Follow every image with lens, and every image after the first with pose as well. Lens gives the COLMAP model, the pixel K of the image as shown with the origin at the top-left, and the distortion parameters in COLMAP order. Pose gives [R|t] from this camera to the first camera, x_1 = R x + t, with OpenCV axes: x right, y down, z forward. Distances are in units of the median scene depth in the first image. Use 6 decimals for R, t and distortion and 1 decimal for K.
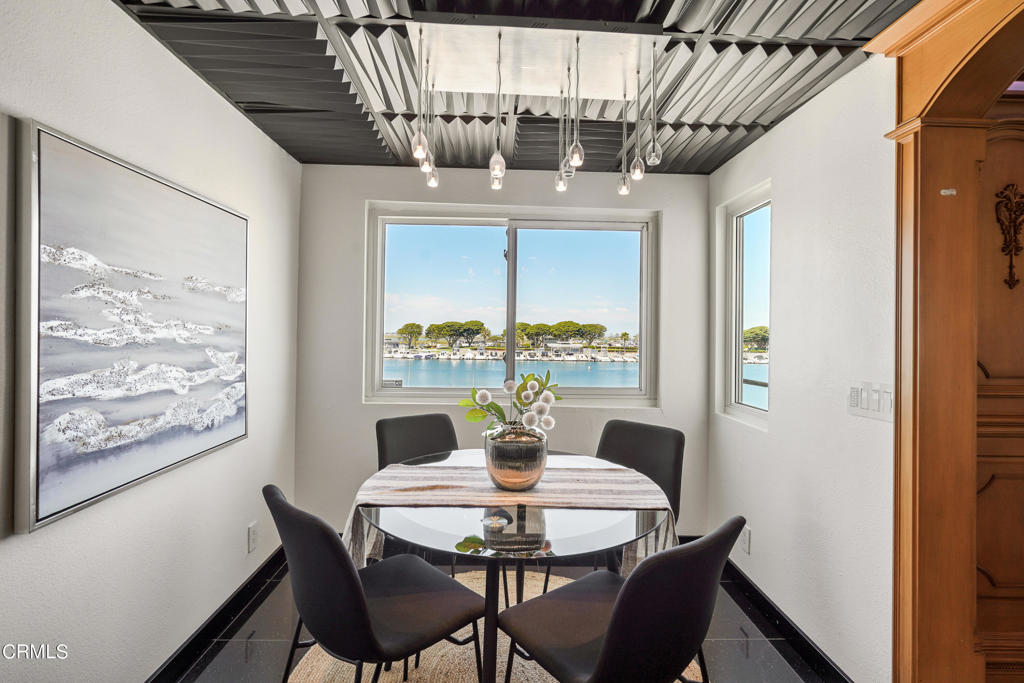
lens RADIAL K [[469.1, 0, 509.7], [0, 469.1, 338.1], [0, 0, 1]] dist [-0.001601, 0.002288]
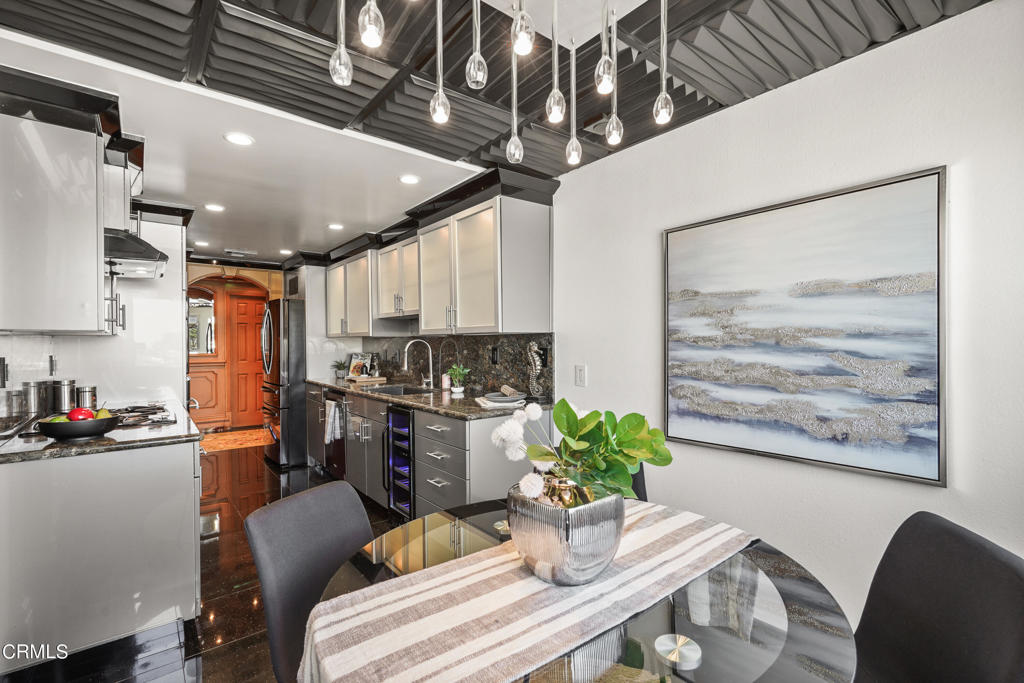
lens RADIAL K [[469.1, 0, 512.0], [0, 469.1, 340.9], [0, 0, 1]] dist [-0.001601, 0.002288]
pose [[-0.803736, -0.009094, -0.594916, 0.015412], [-0.007750, 0.999958, -0.004815, 0.000282], [0.594935, 0.000741, -0.803773, 0.050466]]
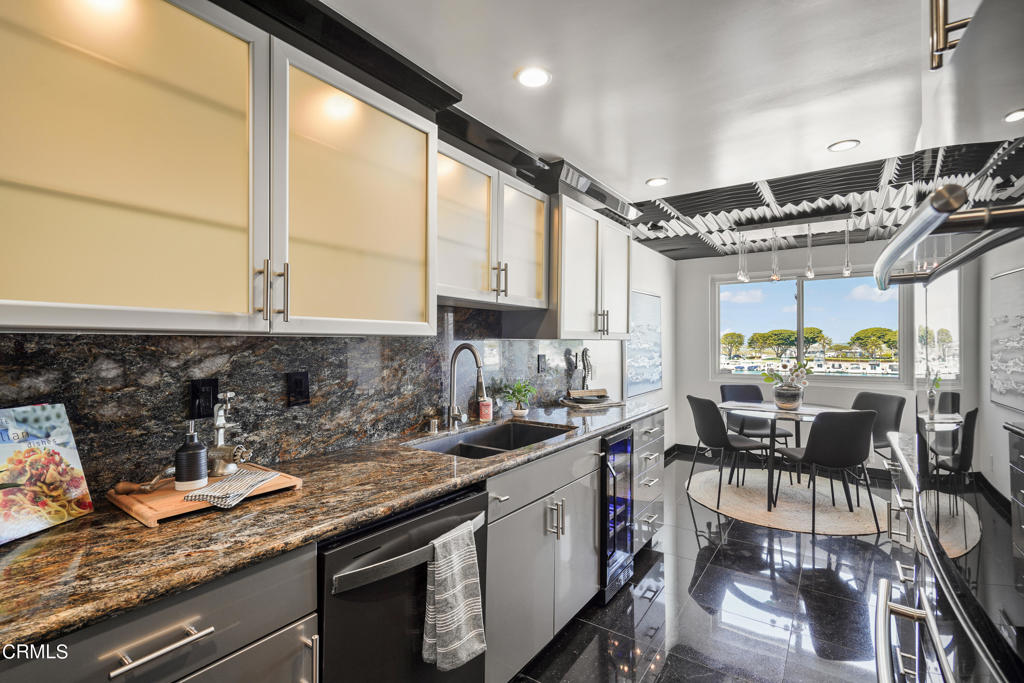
lens RADIAL K [[469.1, 0, 514.6], [0, 469.1, 340.2], [0, 0, 1]] dist [-0.001601, 0.002288]
pose [[0.802257, -0.020140, -0.596639, 0.010818], [0.009085, 0.999727, -0.021531, 0.000335], [0.596909, 0.011853, 0.802221, -0.056666]]
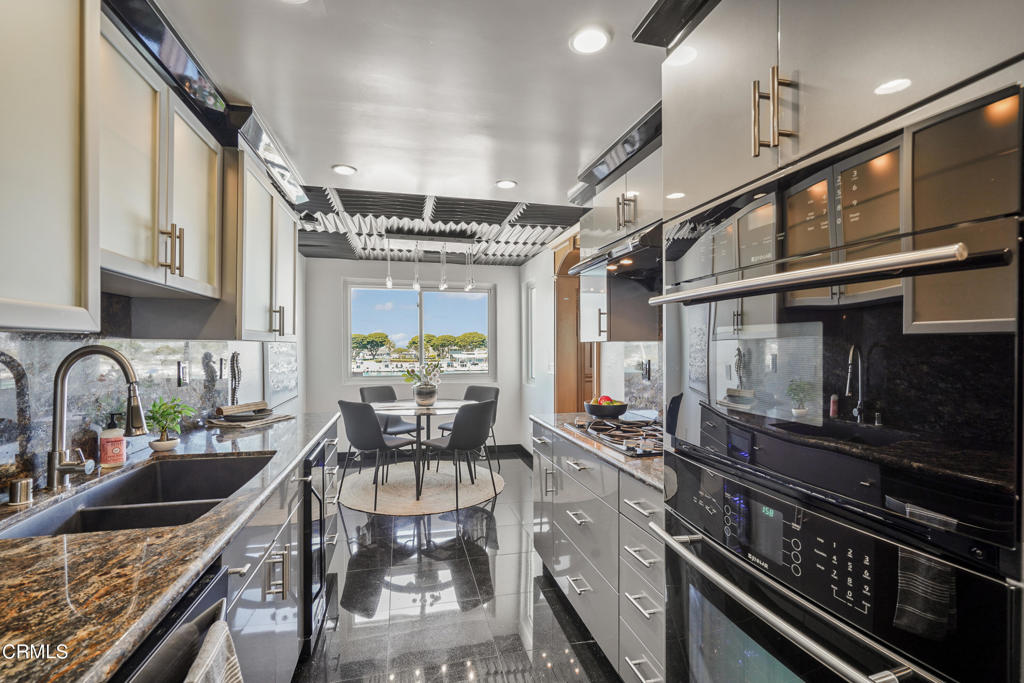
lens RADIAL K [[469.1, 0, 513.6], [0, 469.1, 346.7], [0, 0, 1]] dist [-0.001601, 0.002288]
pose [[0.978374, -0.016928, 0.206151, -0.001379], [0.017899, 0.999836, -0.002847, 0.000209], [-0.206069, 0.006475, 0.978516, -0.055634]]
